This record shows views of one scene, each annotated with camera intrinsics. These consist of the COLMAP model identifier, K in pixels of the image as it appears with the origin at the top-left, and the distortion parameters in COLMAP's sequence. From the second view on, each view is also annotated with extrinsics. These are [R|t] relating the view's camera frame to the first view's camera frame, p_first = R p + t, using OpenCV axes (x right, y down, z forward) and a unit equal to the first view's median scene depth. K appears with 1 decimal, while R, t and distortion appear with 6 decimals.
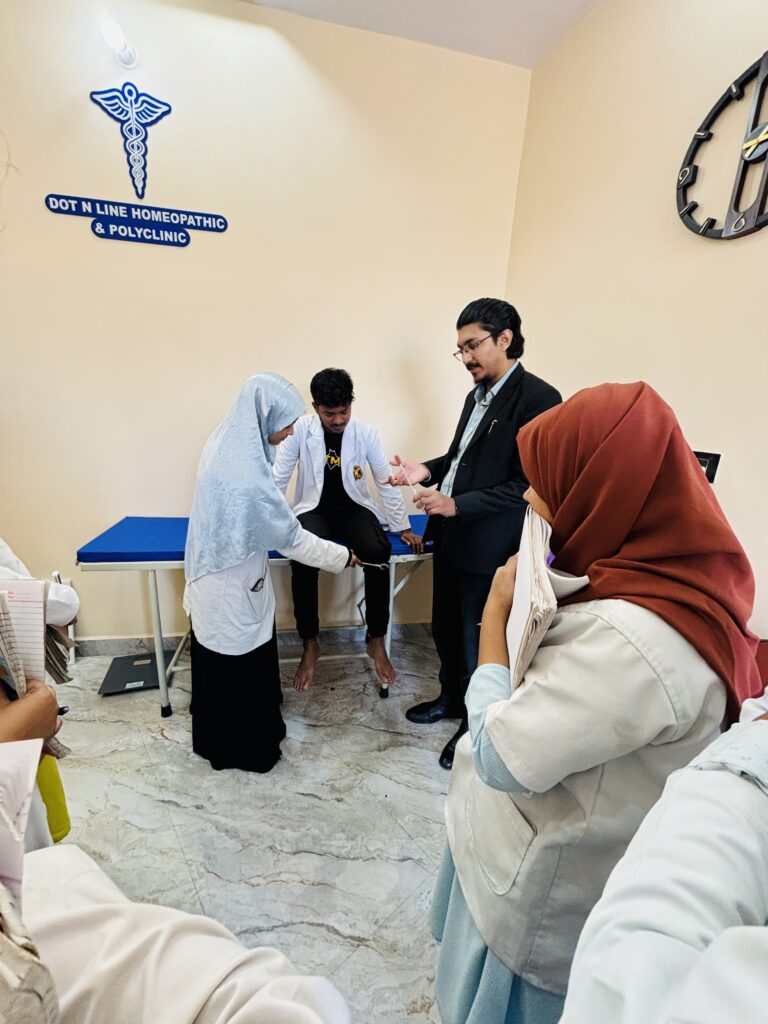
lens RADIAL K [[416.6, 0, 384.0], [0, 416.6, 512.0], [0, 0, 1]] dist [0.000211, 0.005008]
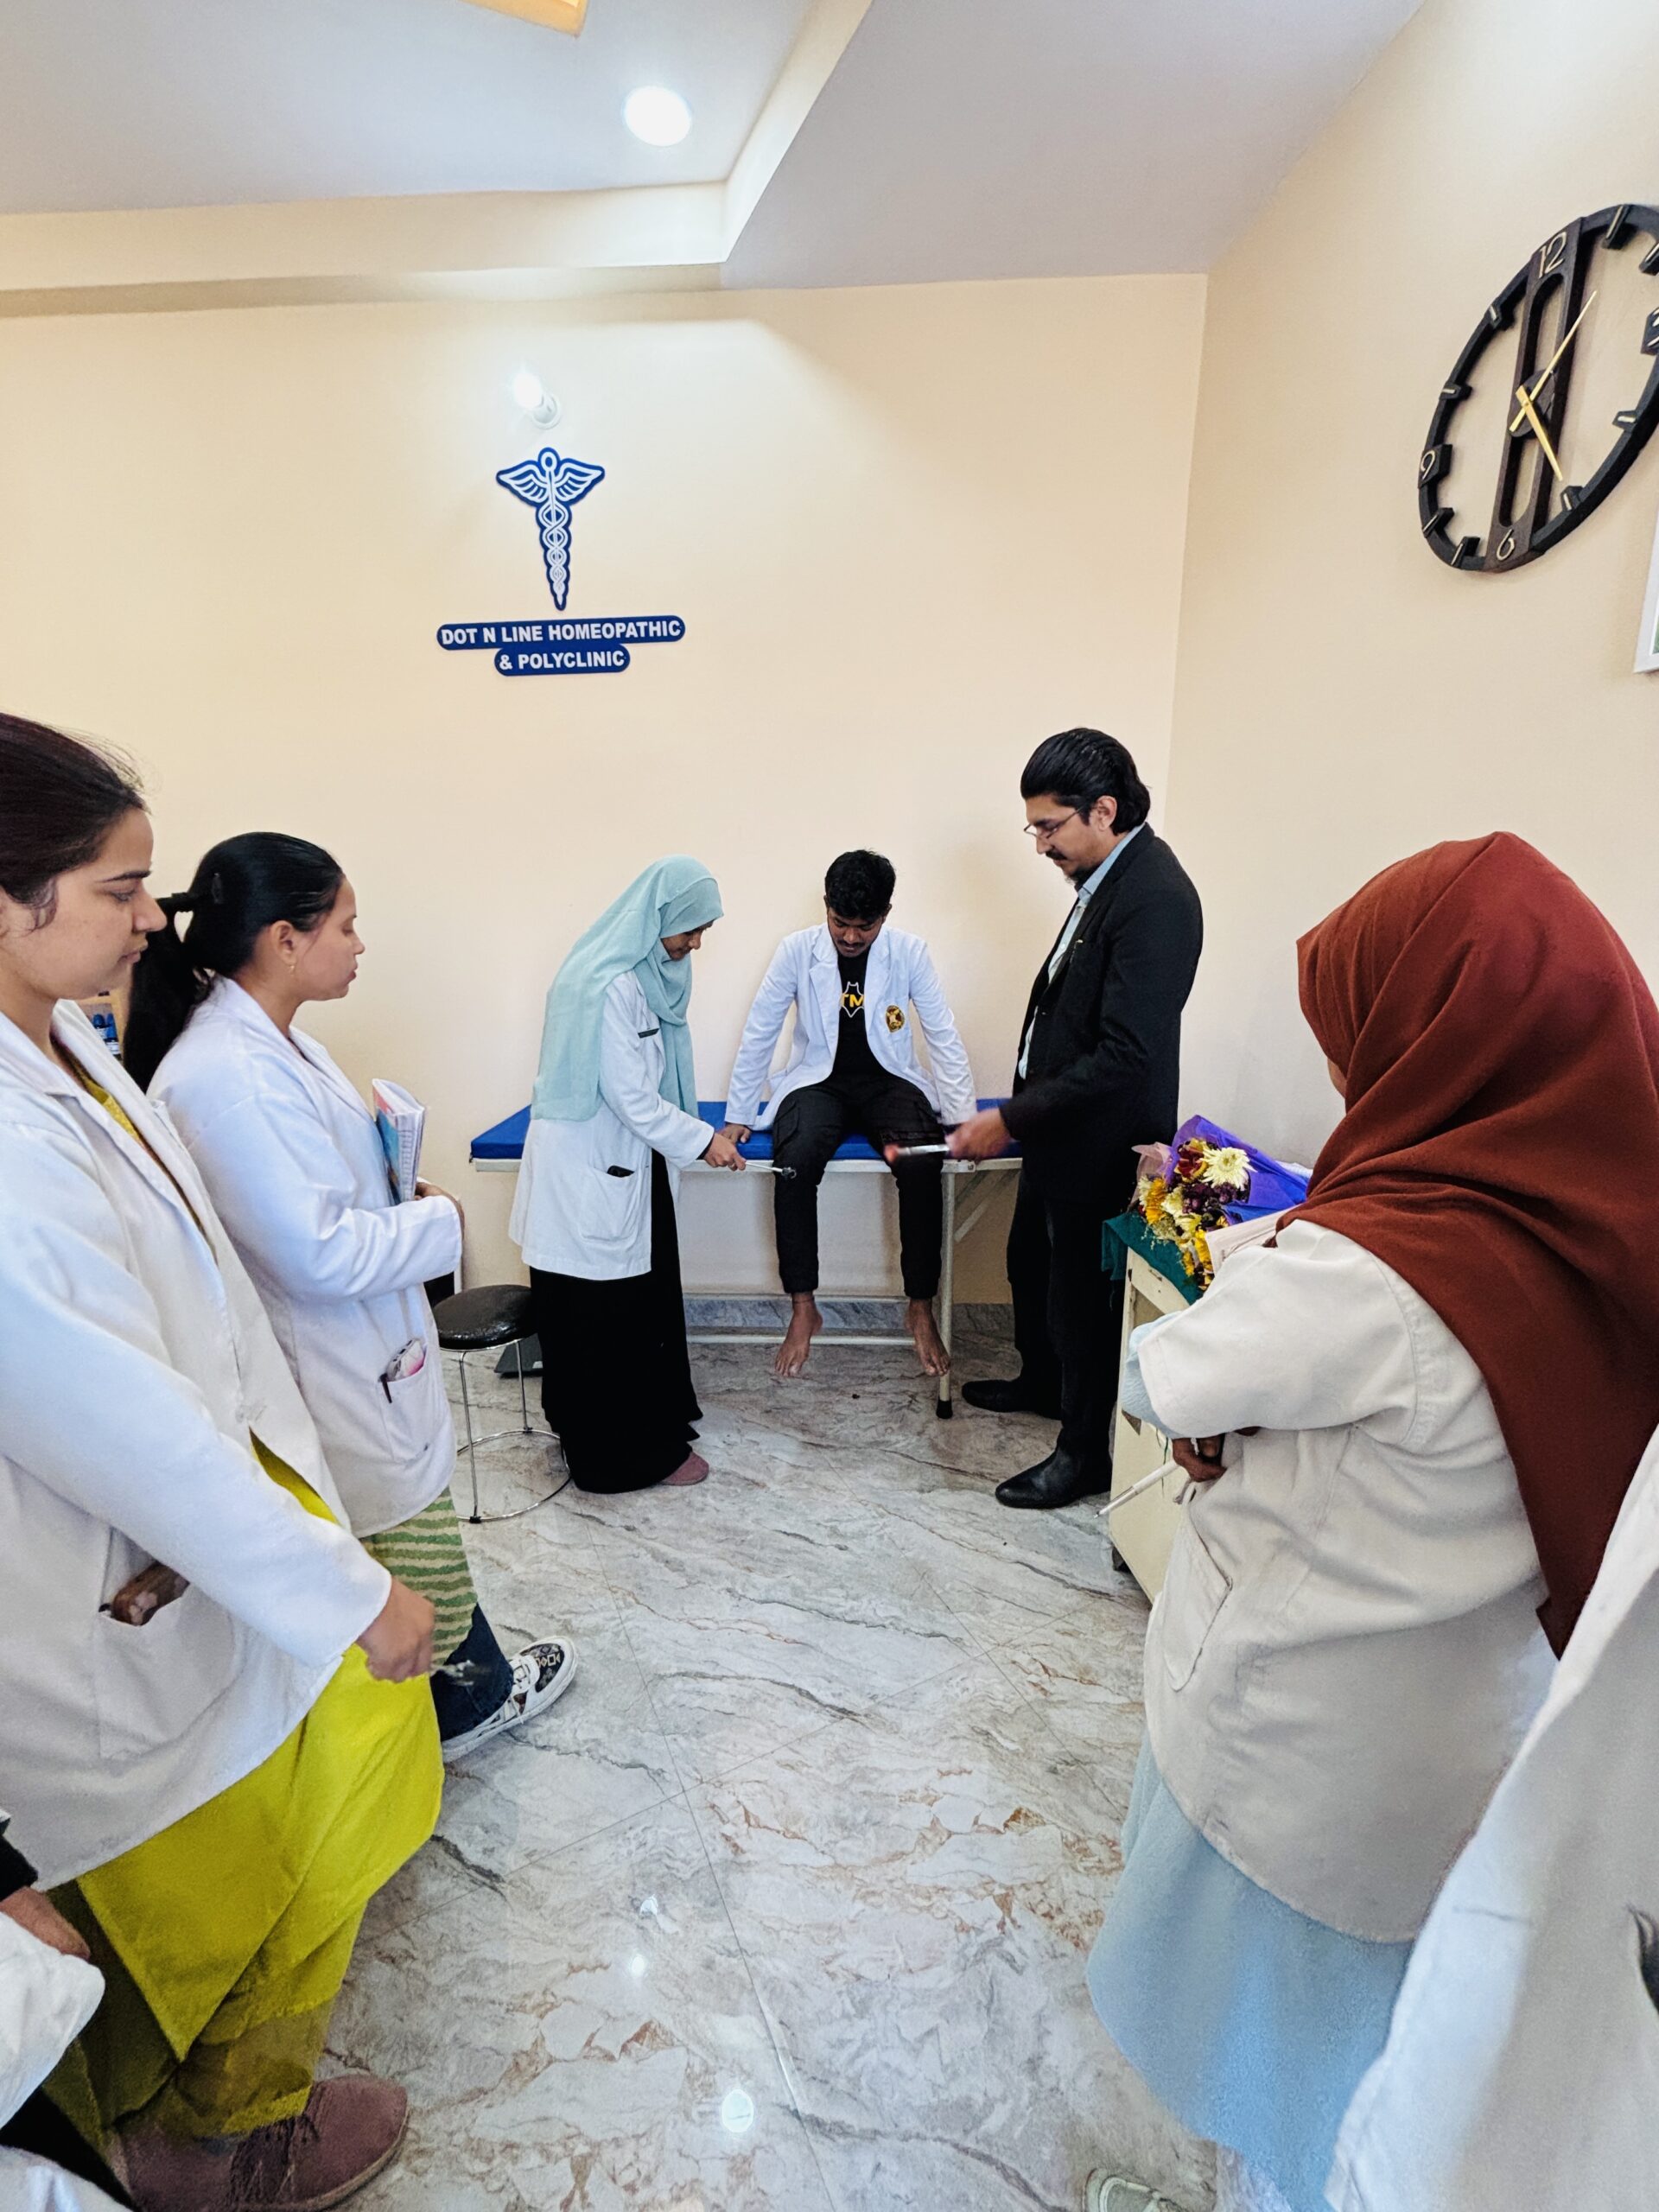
lens RADIAL K [[899.8, 0, 829.5], [0, 899.8, 1106.0], [0, 0, 1]] dist [0.000211, 0.005008]
pose [[0.970424, -0.003901, -0.241374, 0.173545], [-0.001760, 0.999729, -0.023233, 0.065502], [0.241399, 0.022971, 0.970154, -0.264303]]
